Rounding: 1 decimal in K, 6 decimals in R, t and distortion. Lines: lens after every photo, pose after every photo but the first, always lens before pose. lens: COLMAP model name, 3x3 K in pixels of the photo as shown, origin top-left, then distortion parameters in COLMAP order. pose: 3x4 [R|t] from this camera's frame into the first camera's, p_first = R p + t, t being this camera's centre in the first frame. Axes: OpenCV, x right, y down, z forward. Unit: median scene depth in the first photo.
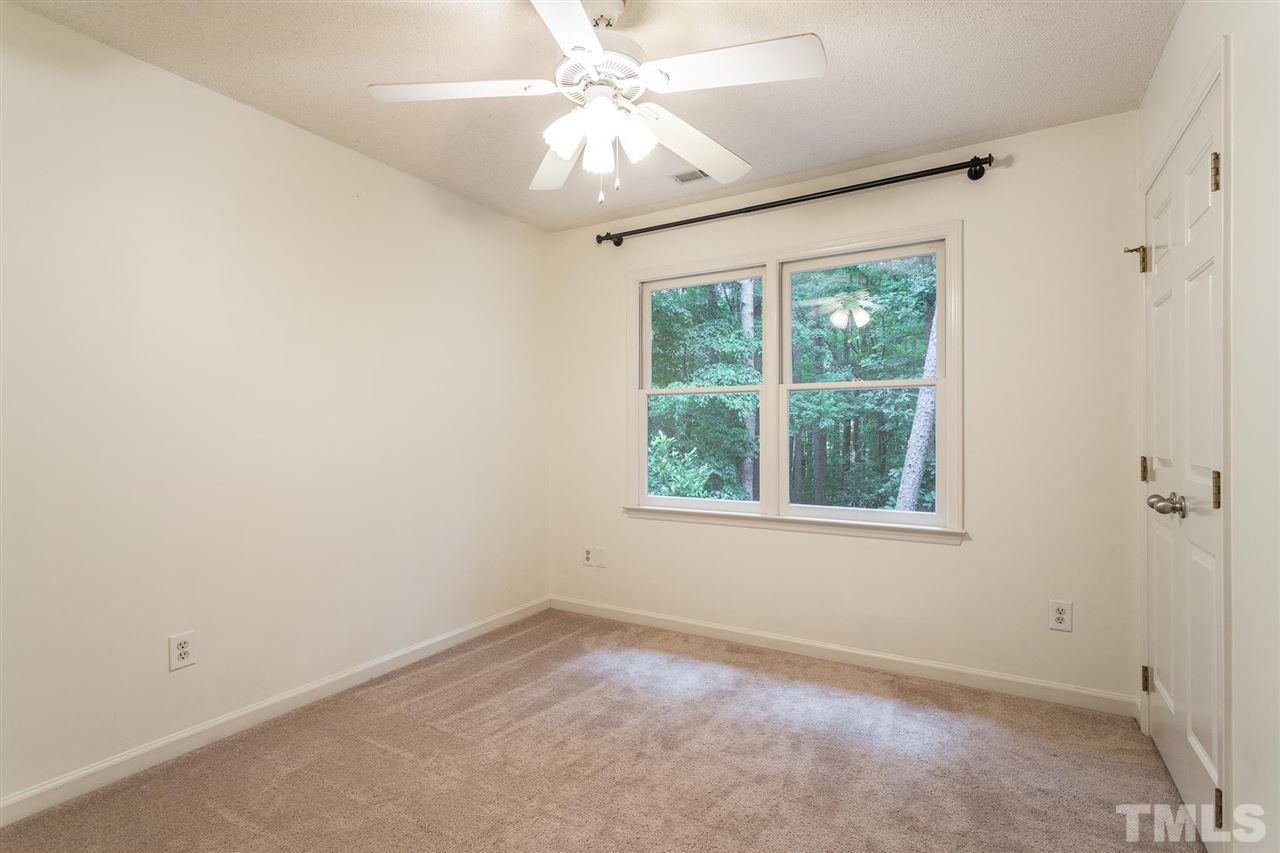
lens RADIAL K [[609.5, 0, 636.5], [0, 609.5, 432.6], [0, 0, 1]] dist [0.005617, -0.000663]
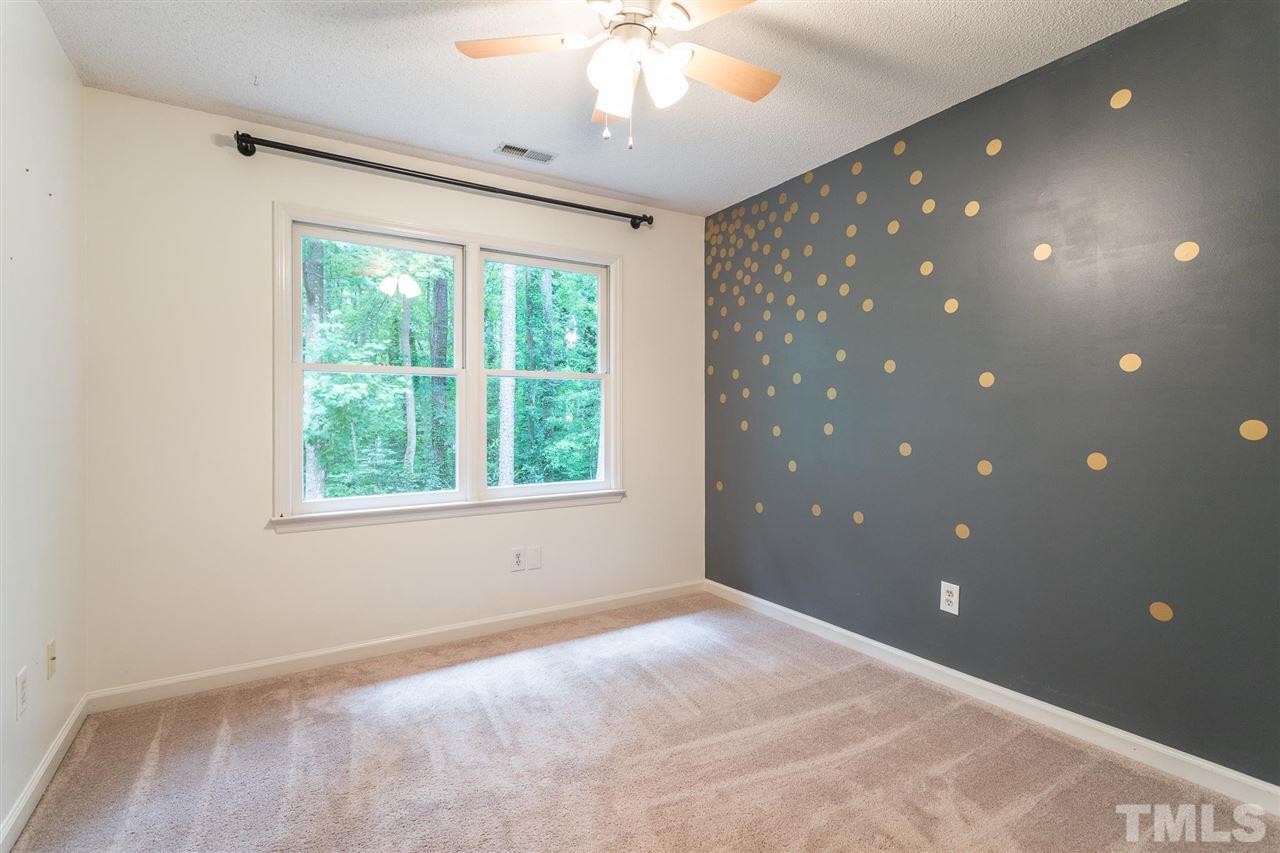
lens RADIAL K [[609.5, 0, 636.7], [0, 609.5, 416.3], [0, 0, 1]] dist [0.005617, -0.000663]
pose [[0.454350, -0.001559, 0.890822, -0.630127], [0.003864, 0.999993, -0.000221, 0.000210], [-0.890815, 0.003542, 0.454352, 0.373262]]
